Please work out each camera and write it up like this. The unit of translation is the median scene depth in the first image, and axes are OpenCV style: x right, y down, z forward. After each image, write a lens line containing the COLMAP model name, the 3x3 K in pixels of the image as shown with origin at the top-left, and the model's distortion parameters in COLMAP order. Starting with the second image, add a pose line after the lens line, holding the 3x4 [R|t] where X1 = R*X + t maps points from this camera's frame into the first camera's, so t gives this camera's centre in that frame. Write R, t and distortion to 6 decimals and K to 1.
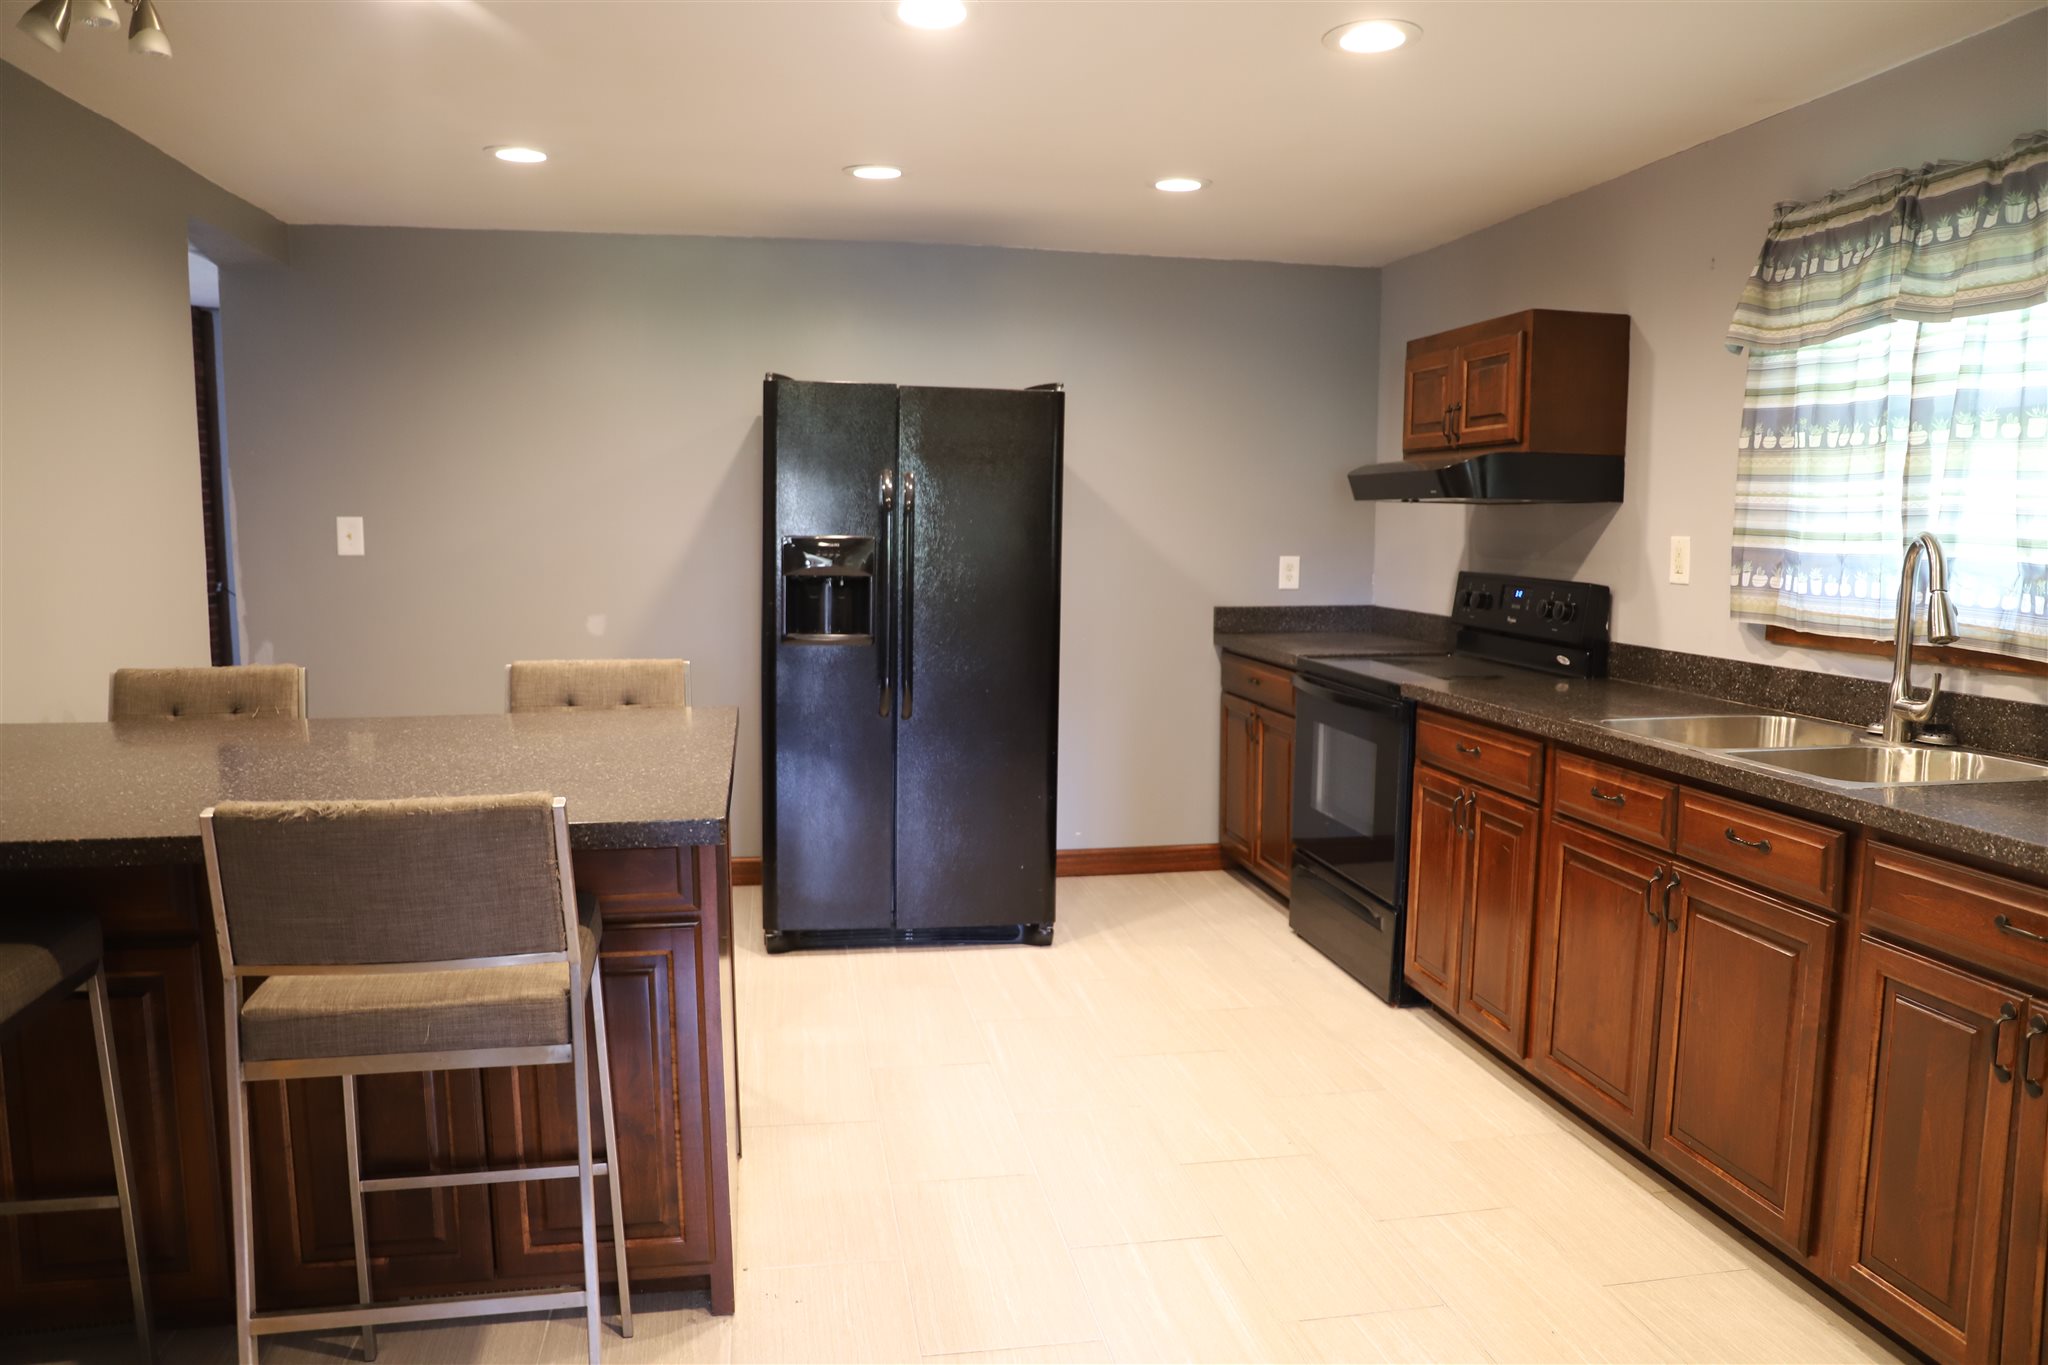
lens RADIAL K [[1404.9, 0, 1024.0], [0, 1404.9, 682.5], [0, 0, 1]] dist [-0.142954, 0.102375]
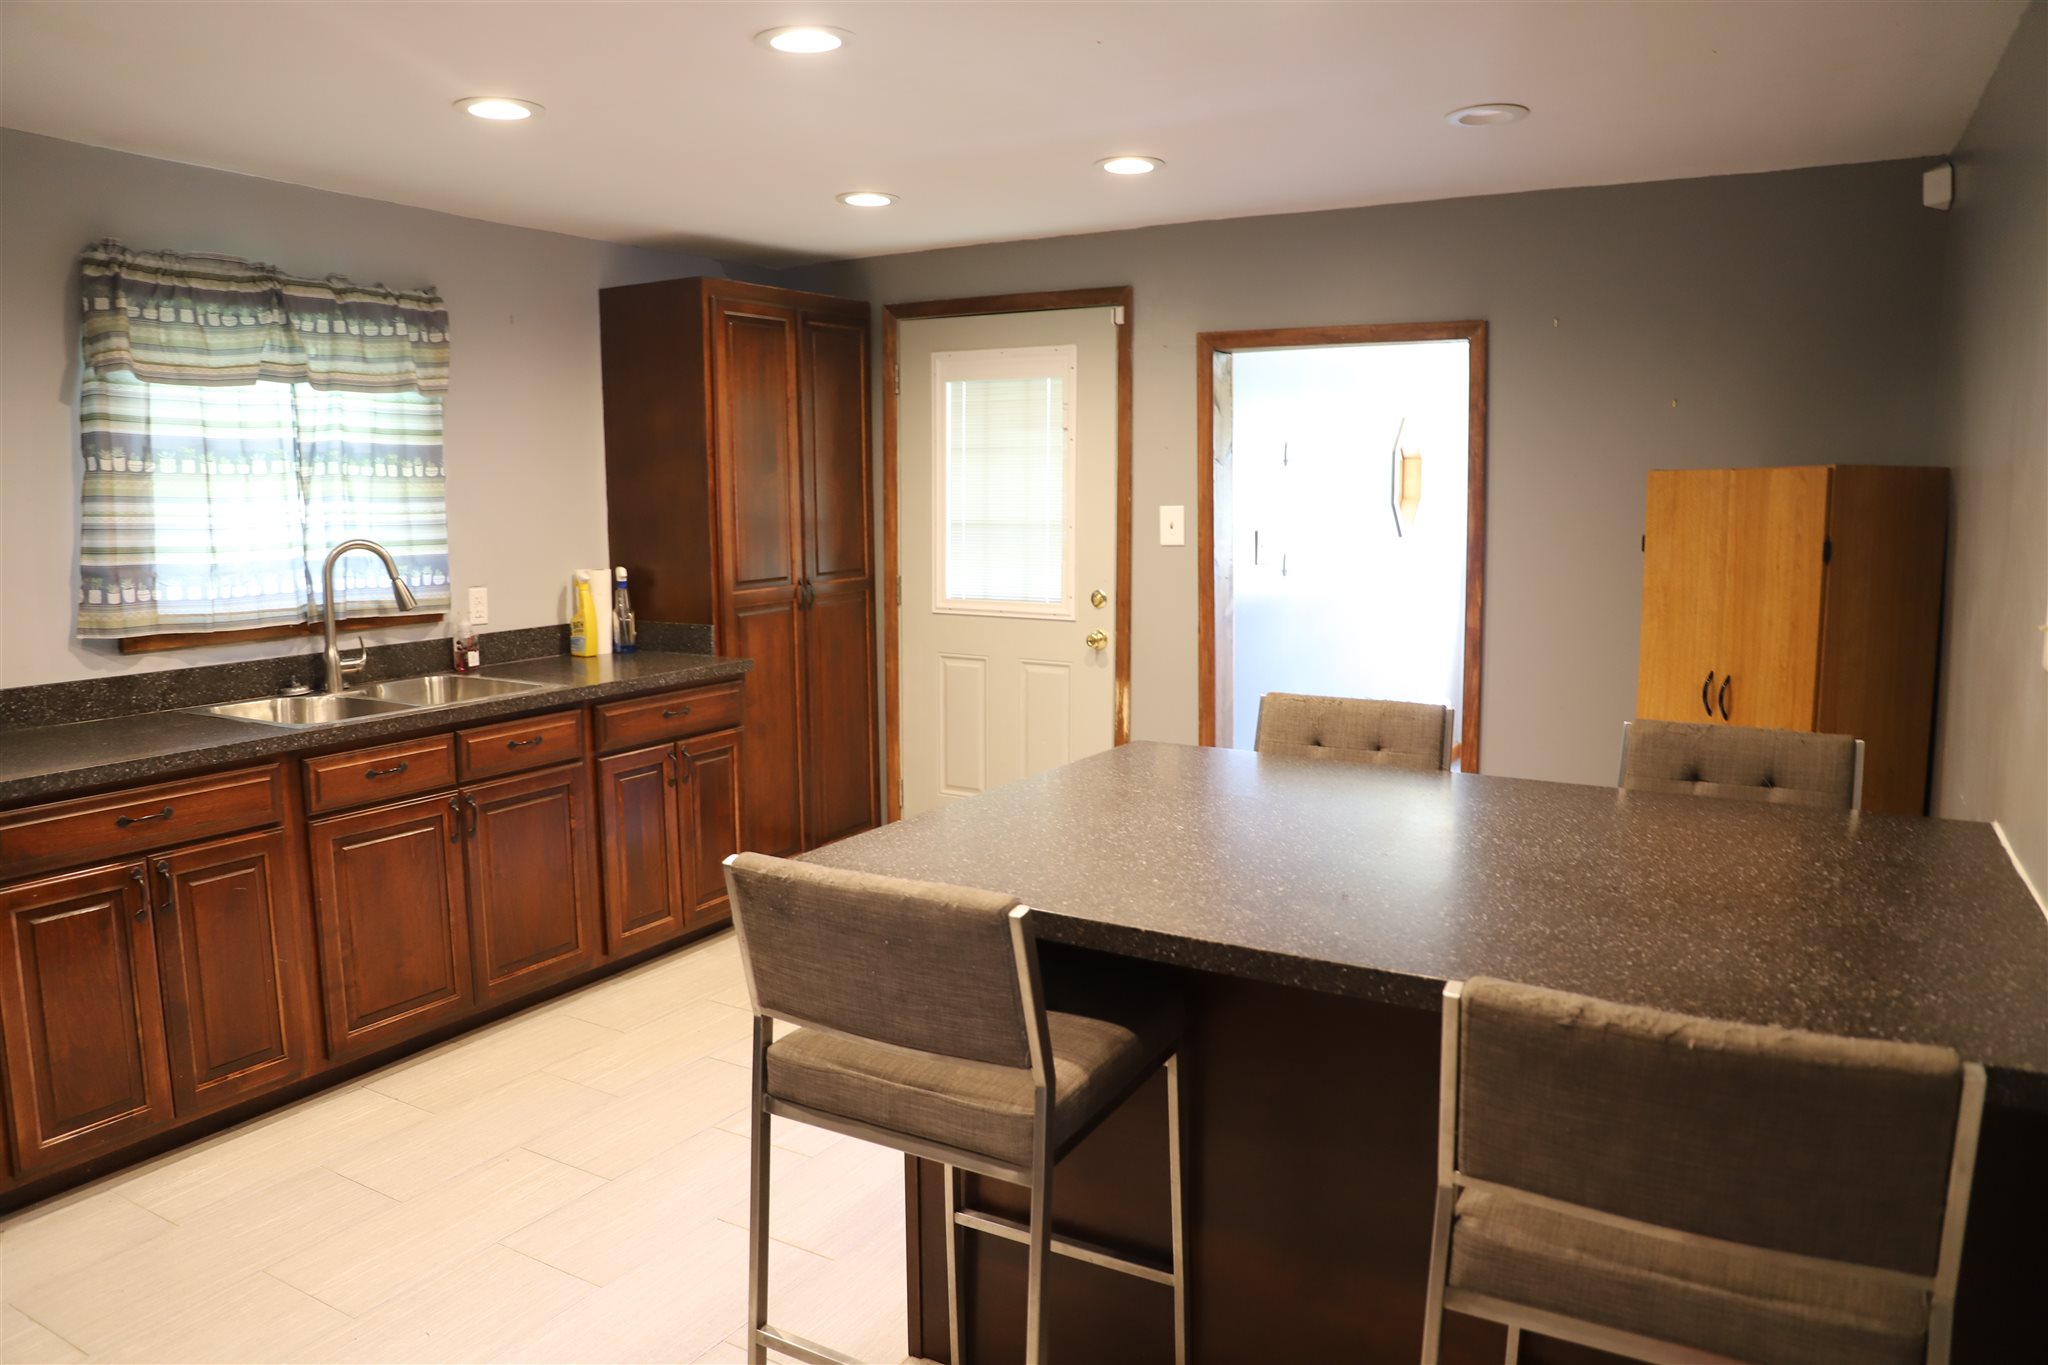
lens RADIAL K [[1404.9, 0, 1024.0], [0, 1404.9, 682.5], [0, 0, 1]] dist [-0.142954, 0.102375]
pose [[-0.761864, -0.088030, 0.641727, -0.763669], [0.076487, 0.971564, 0.224082, -0.218891], [-0.643205, 0.219804, -0.733467, 1.530301]]
